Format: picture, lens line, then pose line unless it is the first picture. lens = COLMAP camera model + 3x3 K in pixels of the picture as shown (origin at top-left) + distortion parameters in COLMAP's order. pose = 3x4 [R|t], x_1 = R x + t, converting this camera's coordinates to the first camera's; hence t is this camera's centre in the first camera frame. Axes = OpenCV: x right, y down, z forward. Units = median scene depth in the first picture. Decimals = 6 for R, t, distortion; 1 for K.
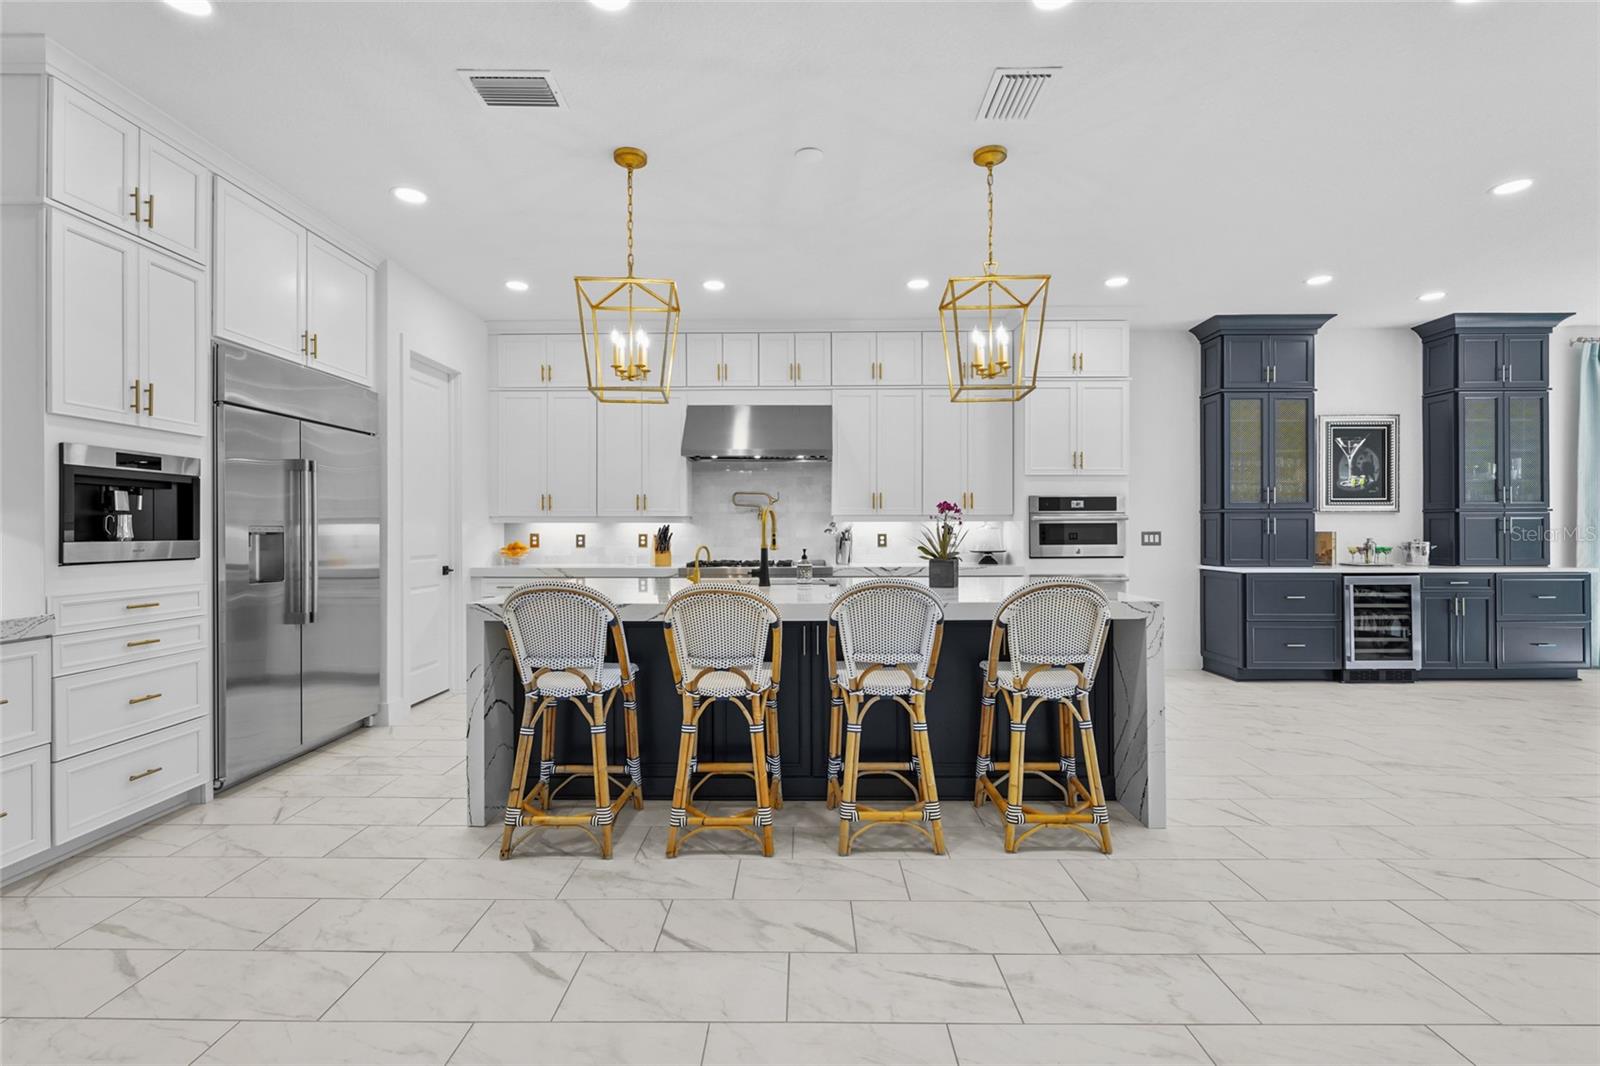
lens RADIAL K [[718.6, 0, 804.7], [0, 718.6, 528.9], [0, 0, 1]] dist [-0.001860, 0.000507]
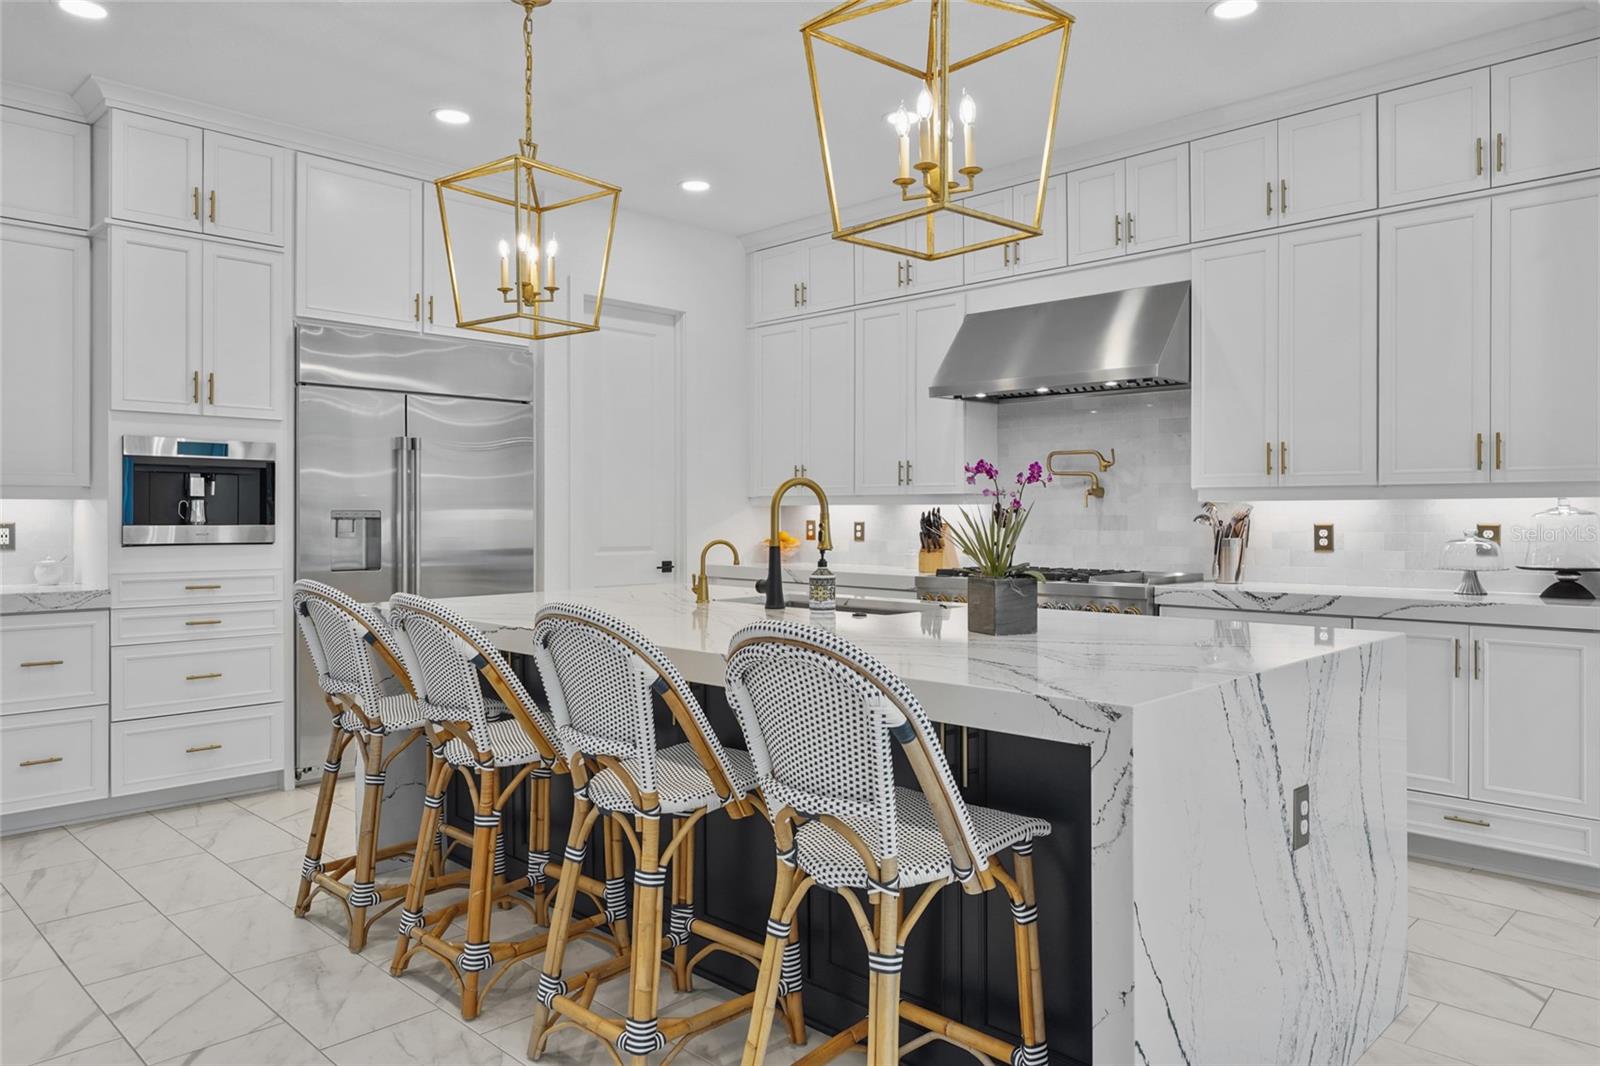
lens RADIAL K [[1080.2, 0, 800.6], [0, 1080.2, 515.6], [0, 0, 1]] dist [-0.001974, 0.002503]
pose [[0.716773, 0.002674, -0.697302, 0.406312], [-0.001588, 0.999996, 0.002202, -0.000729], [0.697305, -0.000471, 0.716774, 0.246206]]
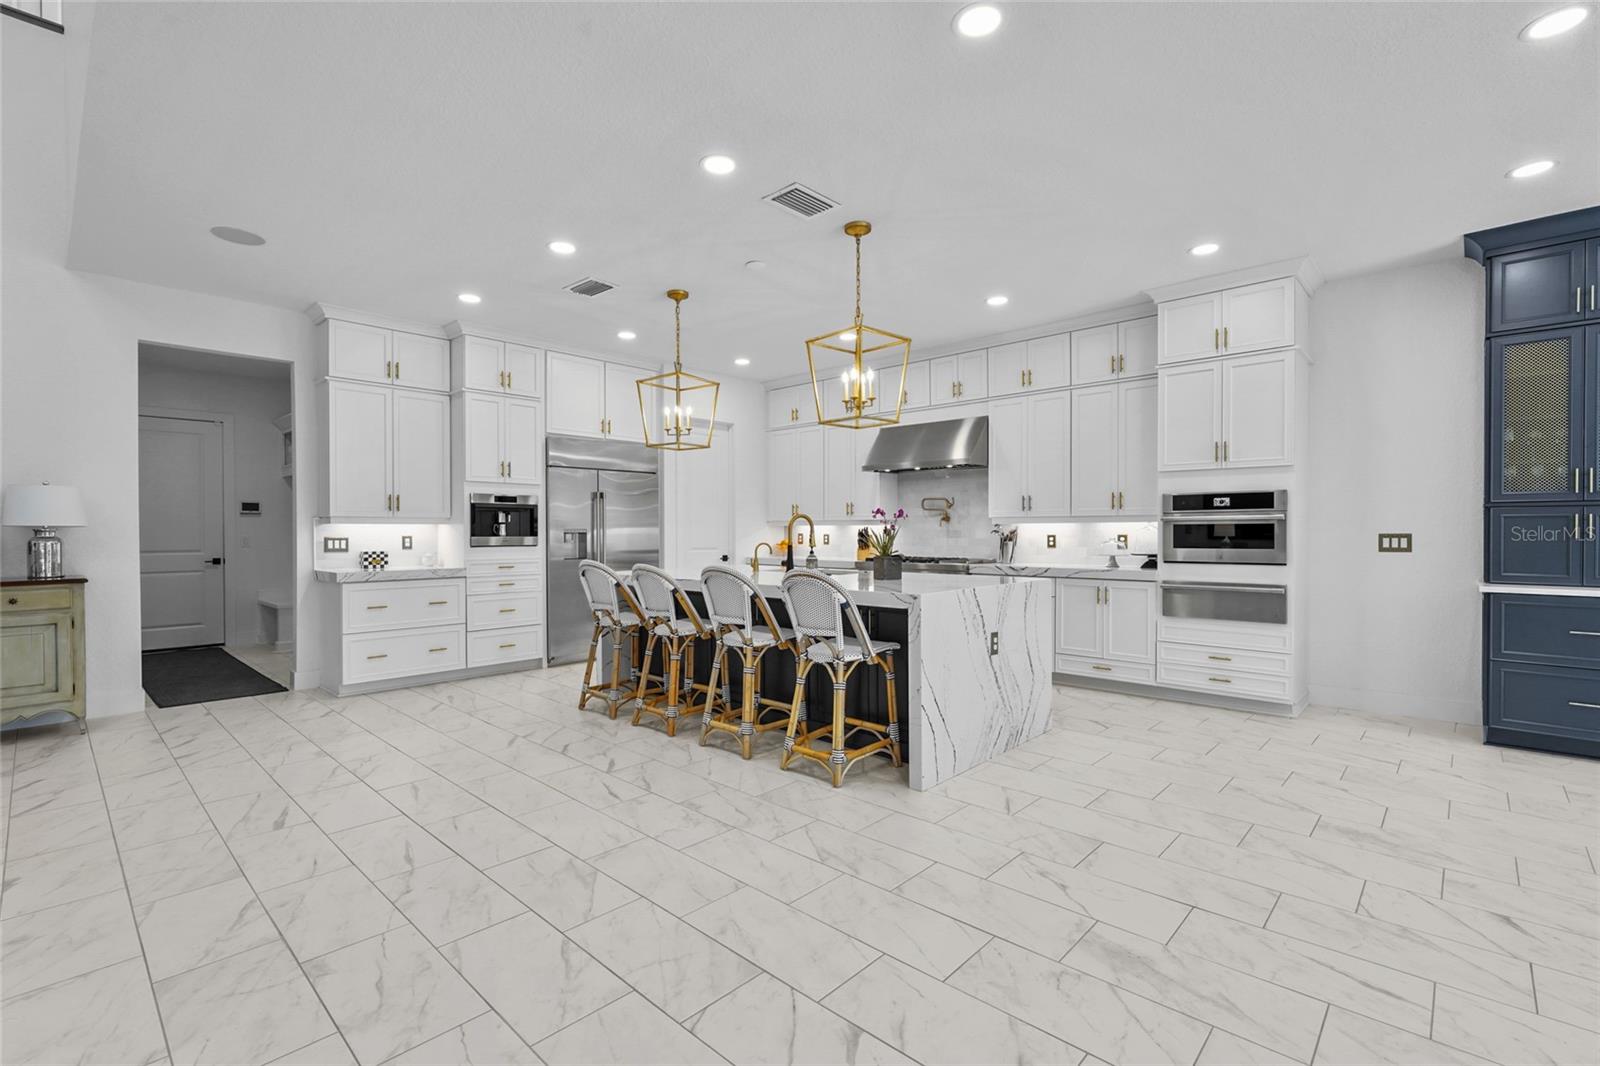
lens RADIAL K [[723.5, 0, 801.0], [0, 723.5, 535.5], [0, 0, 1]] dist [-0.001974, 0.001188]
pose [[0.732723, 0.005634, -0.680504, 0.603559], [0.001071, 0.999955, 0.009433, -0.002710], [0.680526, -0.007641, 0.732684, 0.011490]]
